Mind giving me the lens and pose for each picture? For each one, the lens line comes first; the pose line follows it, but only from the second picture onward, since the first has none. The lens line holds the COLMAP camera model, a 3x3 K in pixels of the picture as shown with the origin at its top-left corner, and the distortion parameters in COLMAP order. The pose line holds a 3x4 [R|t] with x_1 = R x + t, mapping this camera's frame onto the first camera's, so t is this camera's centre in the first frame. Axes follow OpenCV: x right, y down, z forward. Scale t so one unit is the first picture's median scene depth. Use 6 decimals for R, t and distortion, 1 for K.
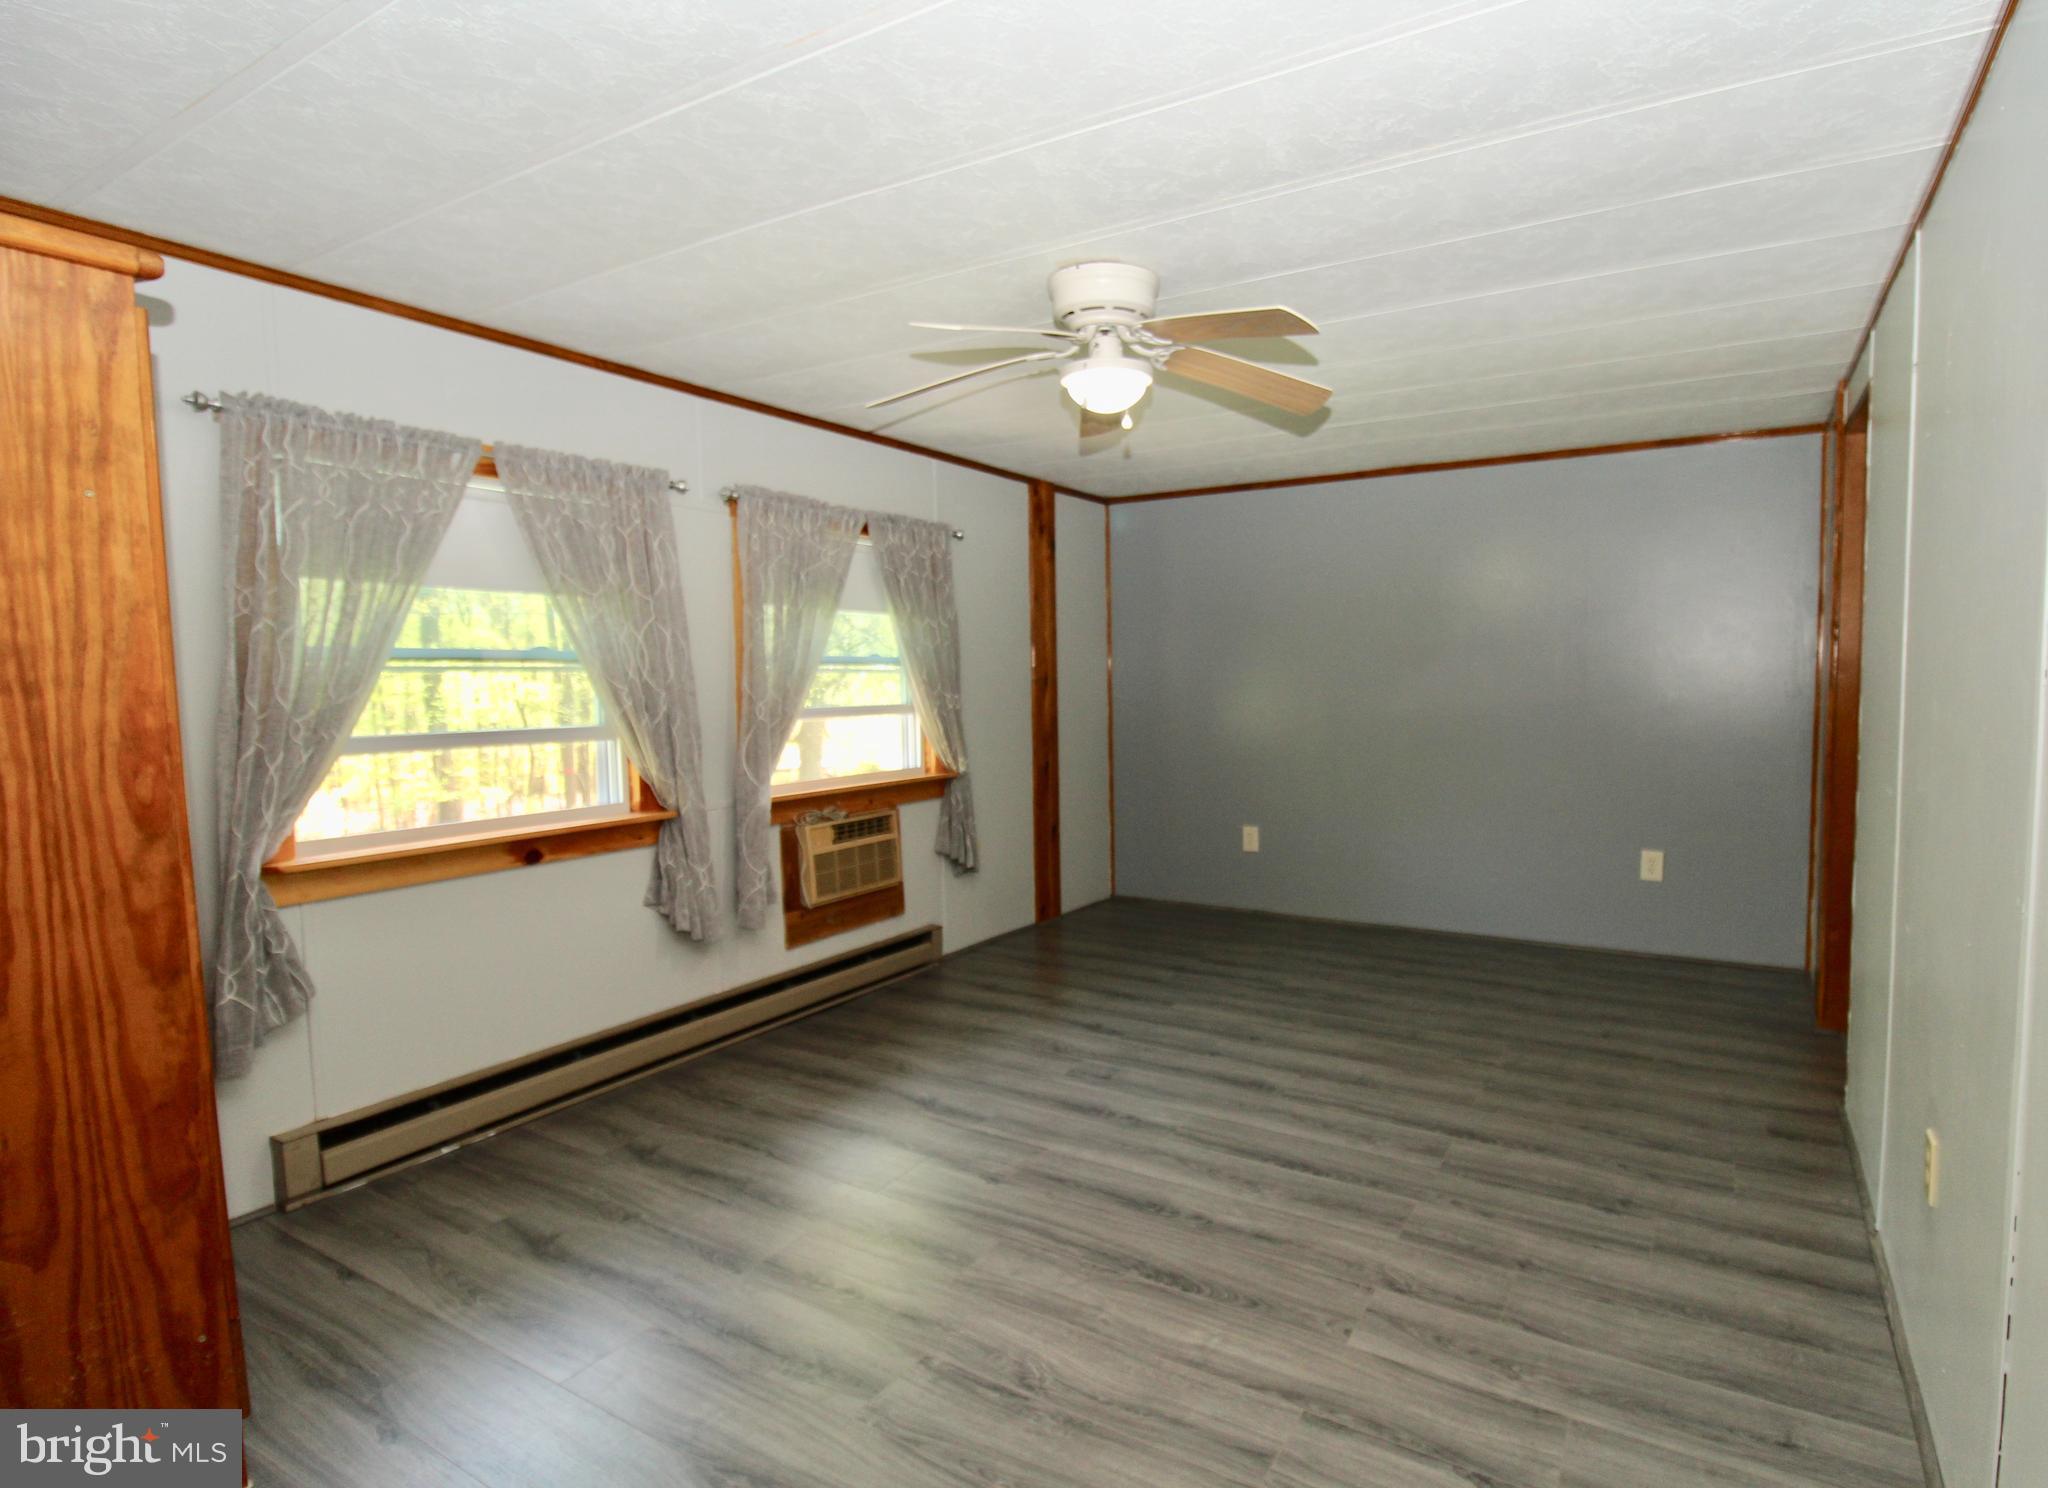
lens RADIAL K [[1134.8, 0, 1028.8], [0, 1134.8, 804.1], [0, 0, 1]] dist [-0.001662, -0.001349]
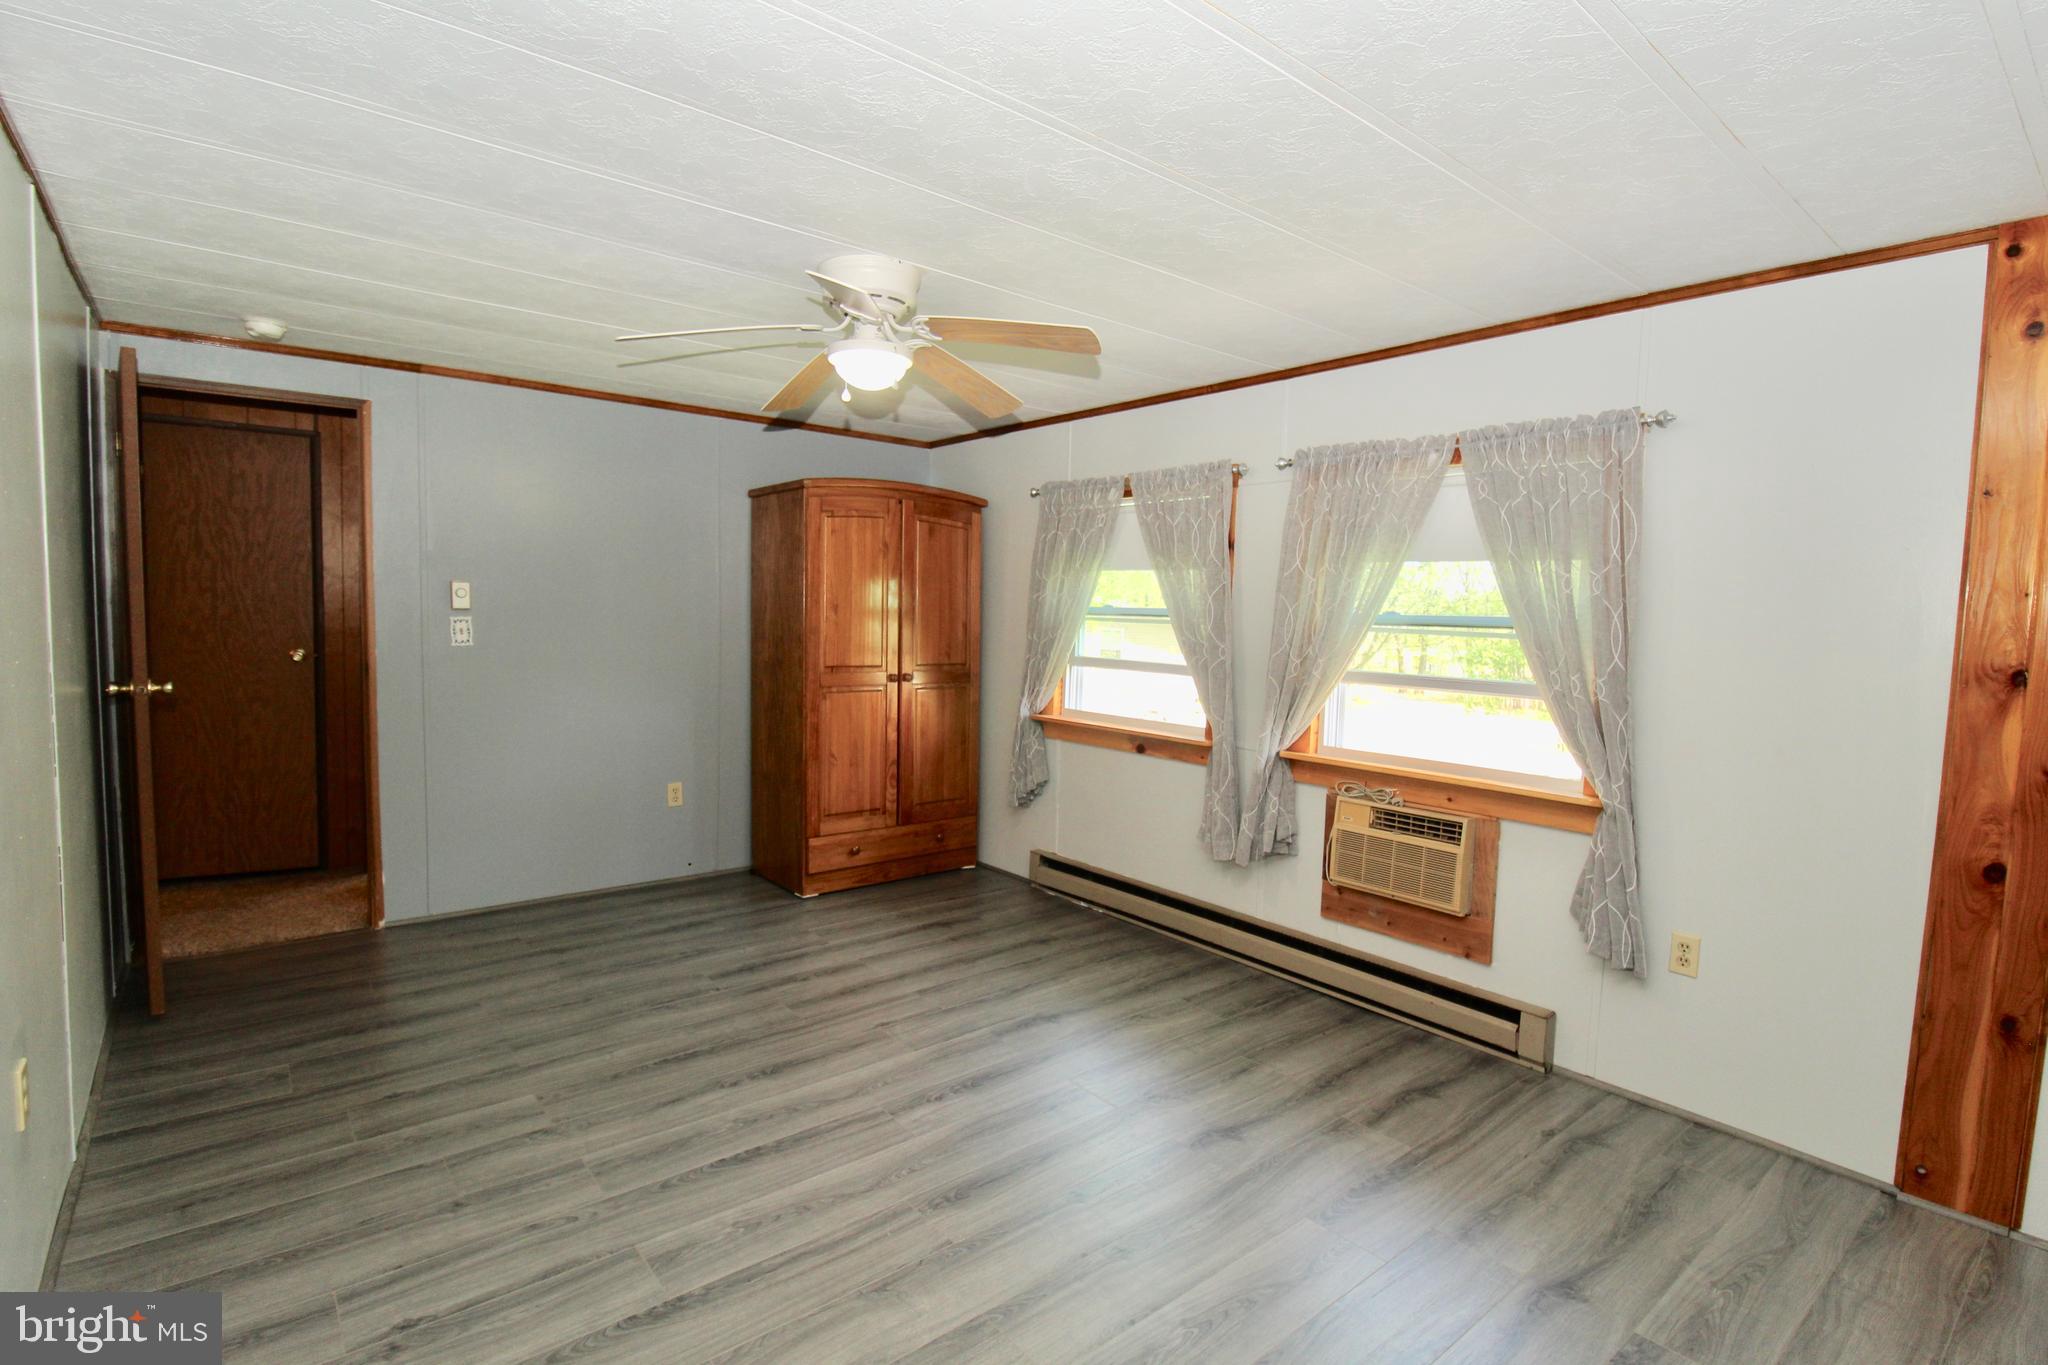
lens RADIAL K [[951.0, 0, 1056.6], [0, 951.0, 687.3], [0, 0, 1]] dist [-0.002305, -0.015247]
pose [[-0.302610, 0.070348, -0.950515, 0.780604], [-0.137046, 0.983698, 0.116435, -0.163187], [0.943210, 0.165499, -0.288035, 1.253765]]
